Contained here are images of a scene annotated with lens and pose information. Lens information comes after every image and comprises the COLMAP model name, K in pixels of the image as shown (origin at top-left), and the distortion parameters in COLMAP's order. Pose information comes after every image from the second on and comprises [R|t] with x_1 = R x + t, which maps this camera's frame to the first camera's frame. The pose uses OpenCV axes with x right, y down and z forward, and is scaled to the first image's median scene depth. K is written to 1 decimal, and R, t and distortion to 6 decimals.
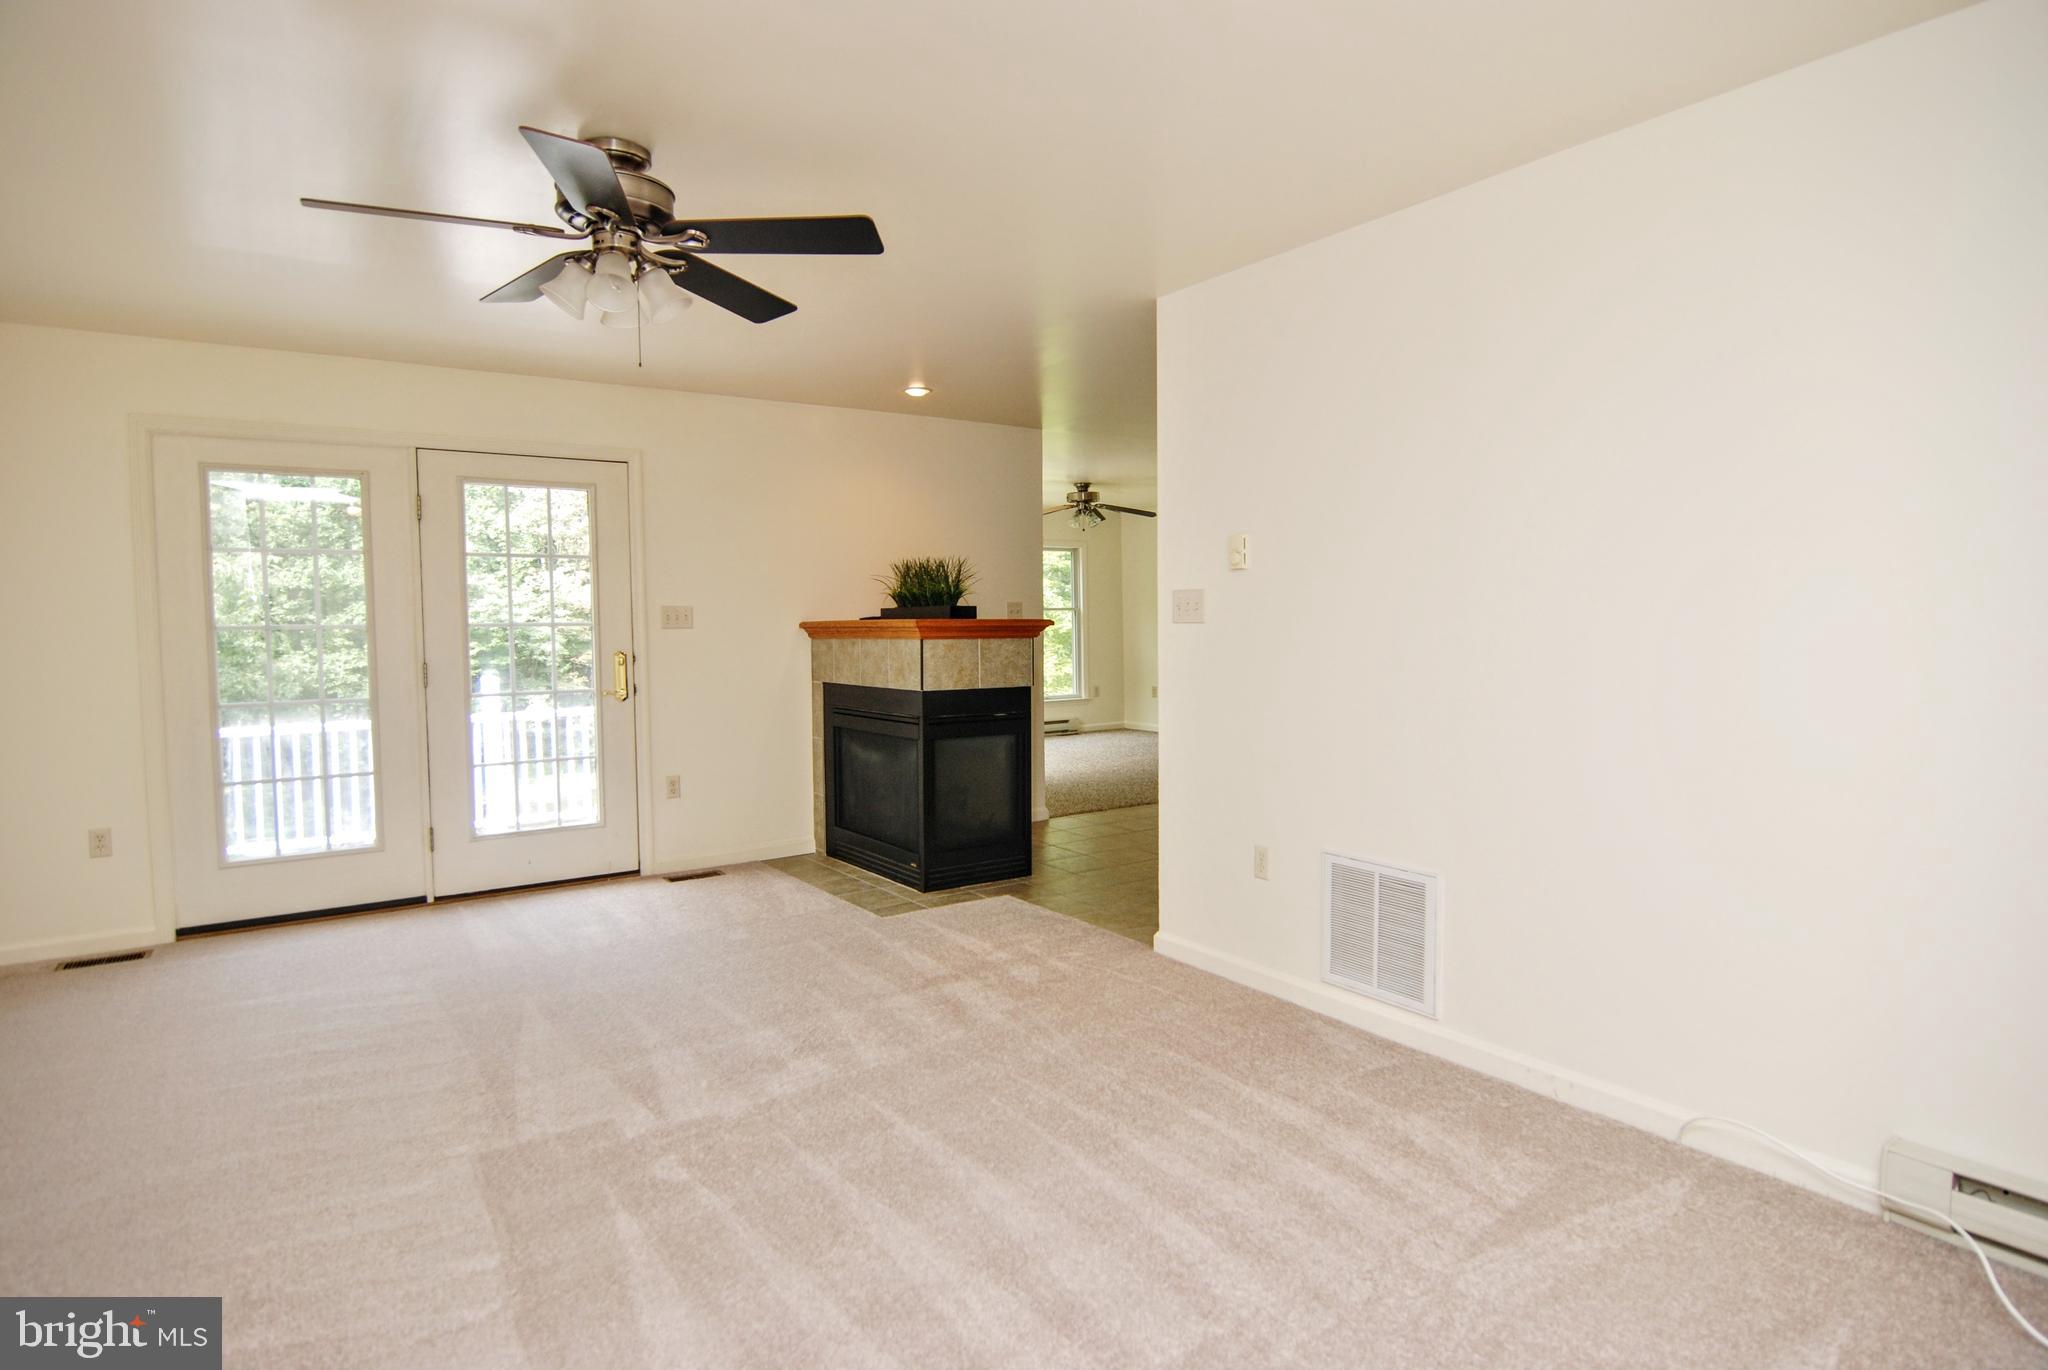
lens RADIAL K [[1100.0, 0, 1032.9], [0, 1100.0, 679.9], [0, 0, 1]] dist [-0.008107, -0.006351]
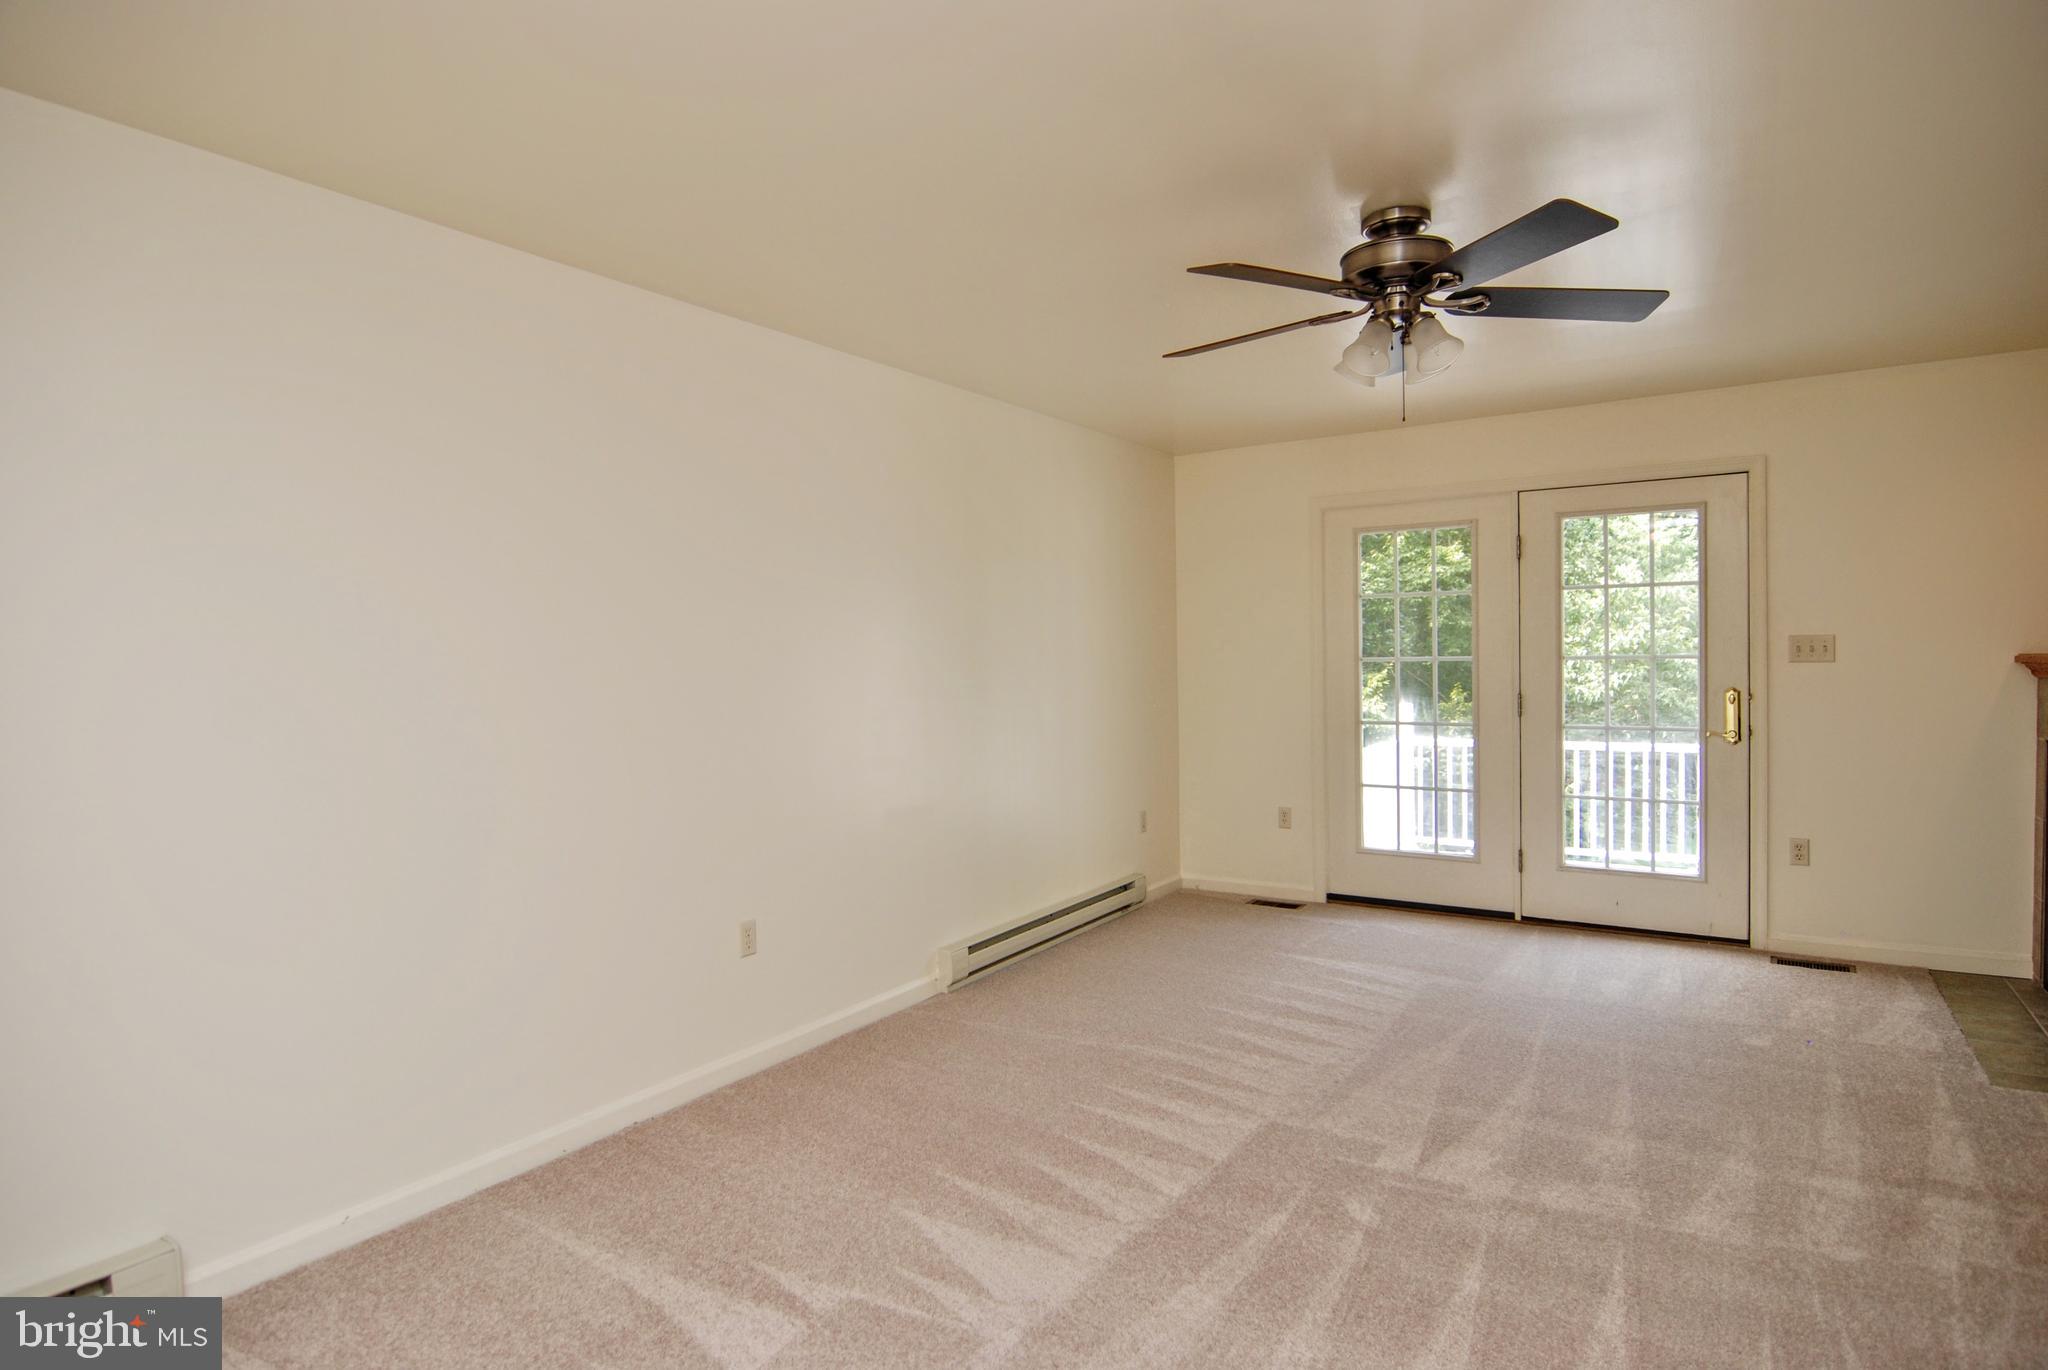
lens RADIAL K [[1100.0, 0, 1046.6], [0, 1100.0, 652.8], [0, 0, 1]] dist [-0.008107, -0.006351]
pose [[0.376643, 0.000610, -0.926358, 0.273418], [-0.046682, 0.998742, -0.018323, -0.013992], [0.925181, 0.050145, 0.376198, 0.188589]]
